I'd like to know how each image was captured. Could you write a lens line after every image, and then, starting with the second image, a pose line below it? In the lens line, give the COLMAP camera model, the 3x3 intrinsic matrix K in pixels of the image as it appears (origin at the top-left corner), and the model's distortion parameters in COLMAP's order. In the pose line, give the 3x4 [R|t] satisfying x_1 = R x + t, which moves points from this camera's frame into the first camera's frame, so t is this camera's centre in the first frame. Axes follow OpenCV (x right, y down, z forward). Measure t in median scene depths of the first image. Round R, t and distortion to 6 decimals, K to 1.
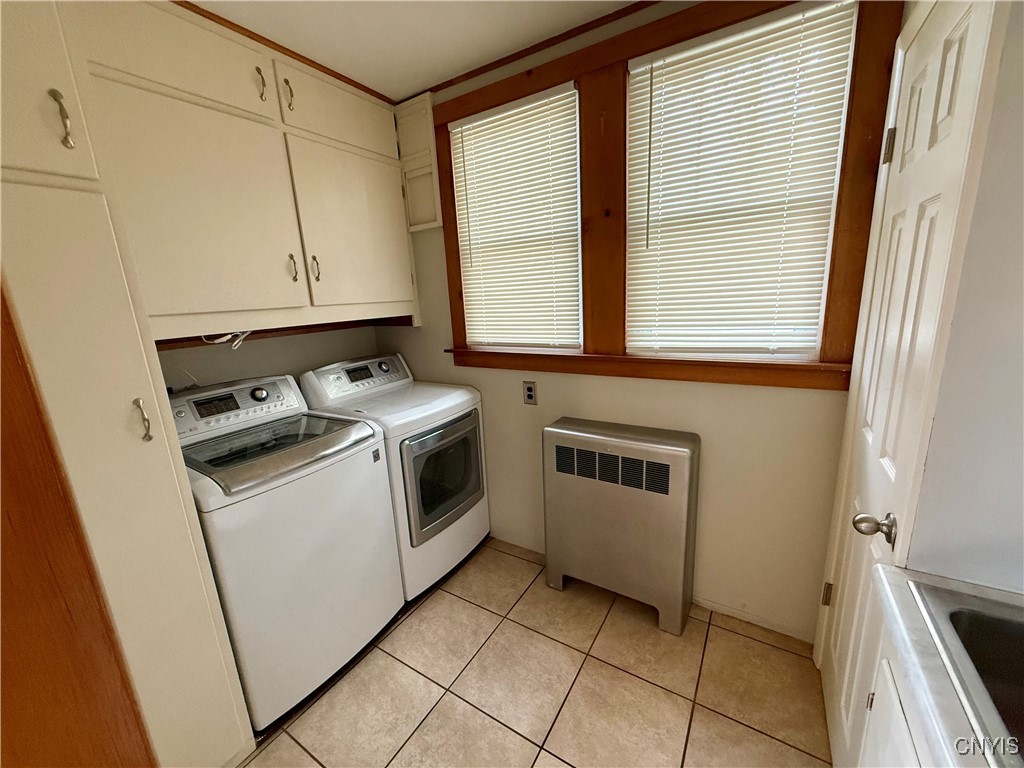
lens RADIAL K [[409.9, 0, 517.3], [0, 409.9, 385.8], [0, 0, 1]] dist [-0.001169, -0.000728]
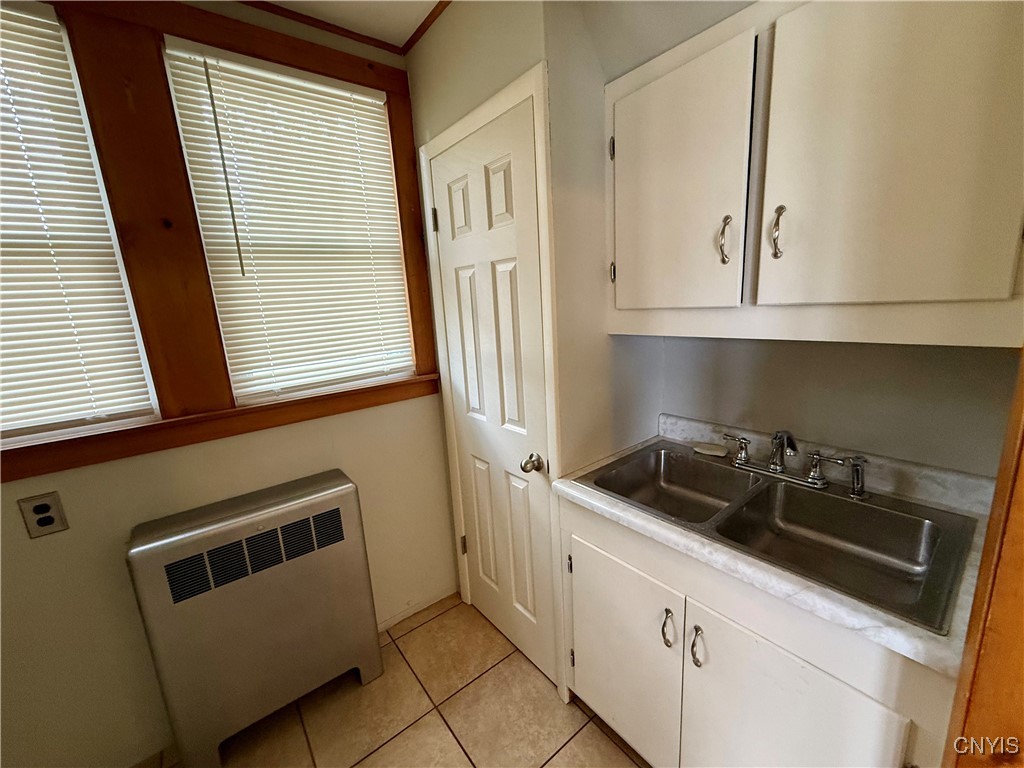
lens RADIAL K [[409.9, 0, 518.3], [0, 409.9, 382.4], [0, 0, 1]] dist [-0.001169, -0.000728]
pose [[0.334825, -0.157927, 0.928952, -0.292090], [0.246999, 0.966092, 0.075215, -0.048024], [-0.909332, 0.204266, 0.362479, 0.223502]]
